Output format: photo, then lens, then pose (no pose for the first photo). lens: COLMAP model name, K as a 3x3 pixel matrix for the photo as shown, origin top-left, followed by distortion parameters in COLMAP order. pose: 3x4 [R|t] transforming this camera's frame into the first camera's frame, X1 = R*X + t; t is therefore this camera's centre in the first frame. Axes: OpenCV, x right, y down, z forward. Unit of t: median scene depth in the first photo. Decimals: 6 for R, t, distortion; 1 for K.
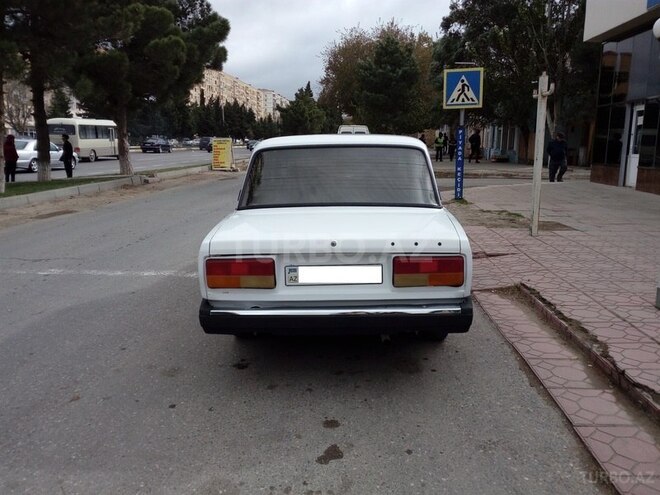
lens RADIAL K [[543.0, 0, 335.7], [0, 543.0, 247.2], [0, 0, 1]] dist [0.061672, -0.124899]
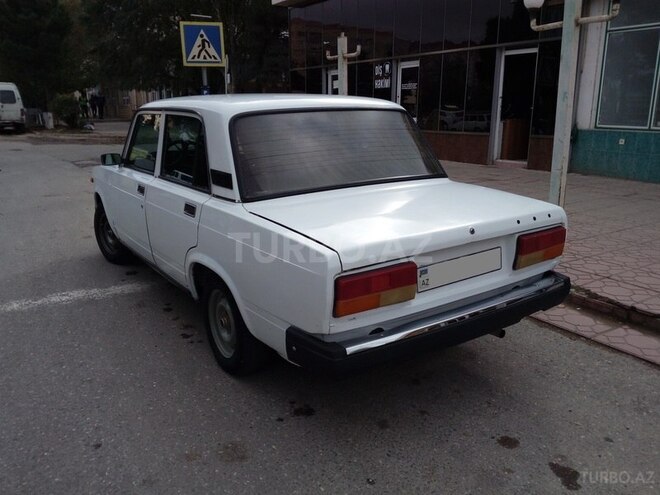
lens RADIAL K [[543.0, 0, 335.7], [0, 543.0, 247.2], [0, 0, 1]] dist [0.061672, -0.124899]
pose [[0.805682, -0.151700, 0.572594, -0.167377], [0.112998, 0.988260, 0.102827, -0.023396], [-0.581470, -0.018144, 0.813365, 0.118512]]
